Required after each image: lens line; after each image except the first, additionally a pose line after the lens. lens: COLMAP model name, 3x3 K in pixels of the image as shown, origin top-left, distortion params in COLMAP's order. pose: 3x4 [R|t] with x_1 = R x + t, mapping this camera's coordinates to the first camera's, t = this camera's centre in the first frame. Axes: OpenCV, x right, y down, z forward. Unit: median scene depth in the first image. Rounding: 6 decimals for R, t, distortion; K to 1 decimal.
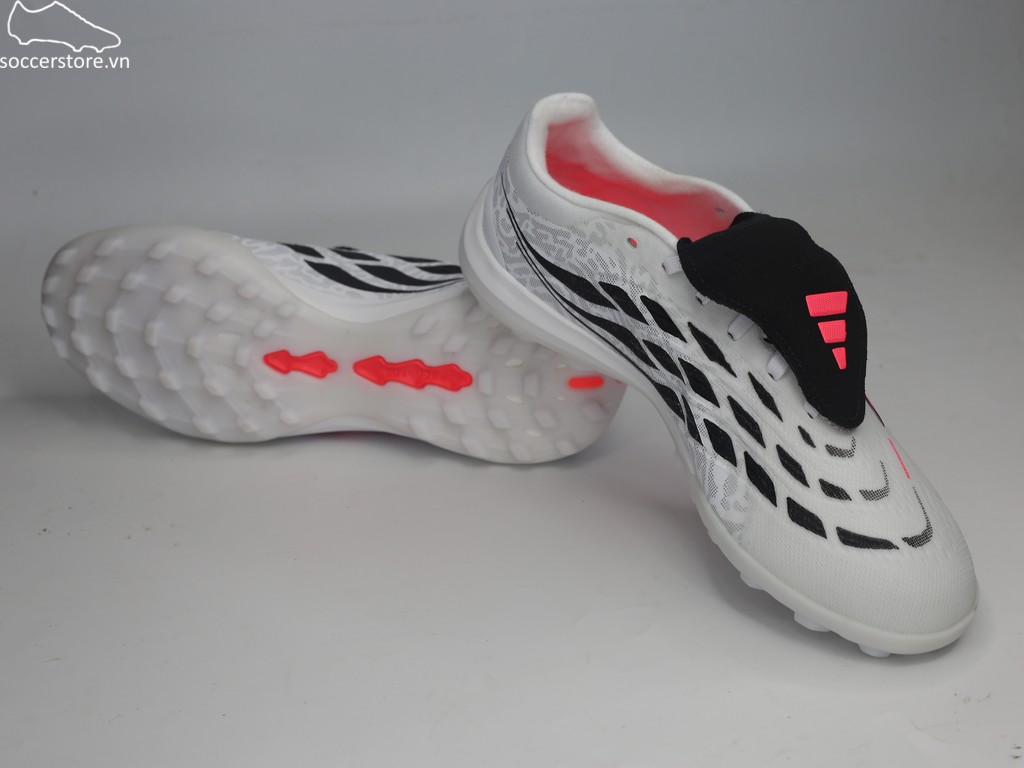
lens RADIAL K [[1856.2, 0, 512.0], [0, 1856.2, 384.0], [0, 0, 1]] dist [-0.135404, -0.093912]
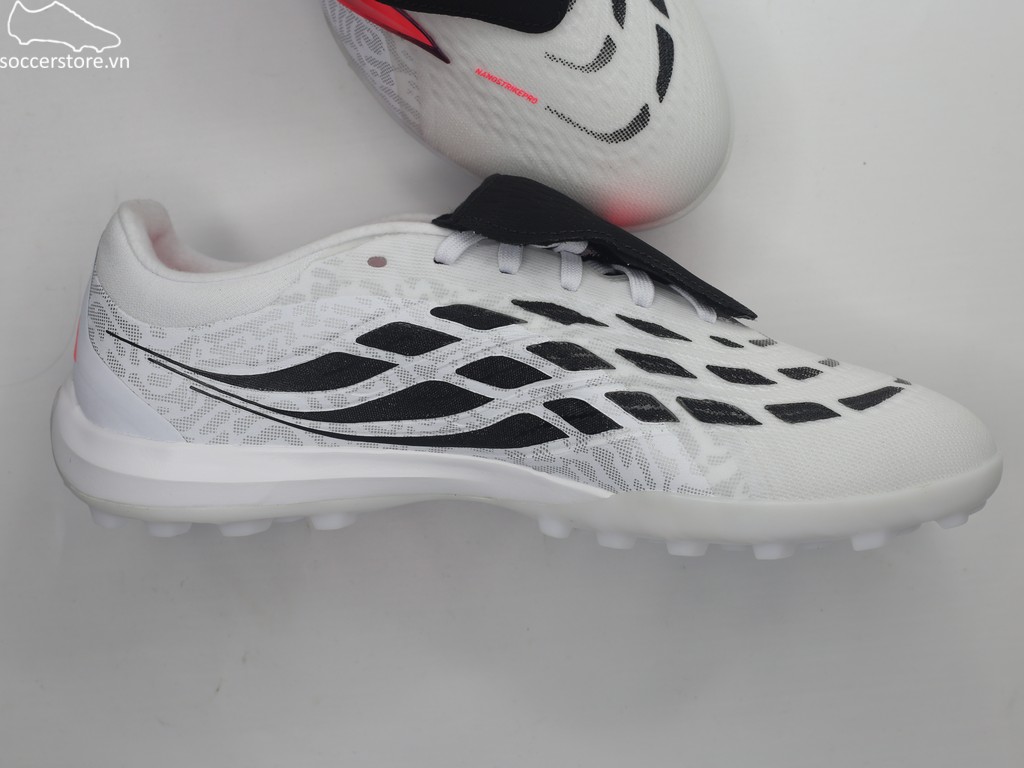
lens RADIAL K [[1856.2, 0, 512.0], [0, 1856.2, 384.0], [0, 0, 1]] dist [-0.135404, -0.093912]
pose [[0.653065, -0.305316, 0.693028, -0.423027], [0.586500, 0.782840, -0.207797, 0.144864], [-0.479086, 0.542166, 0.690313, 0.501906]]
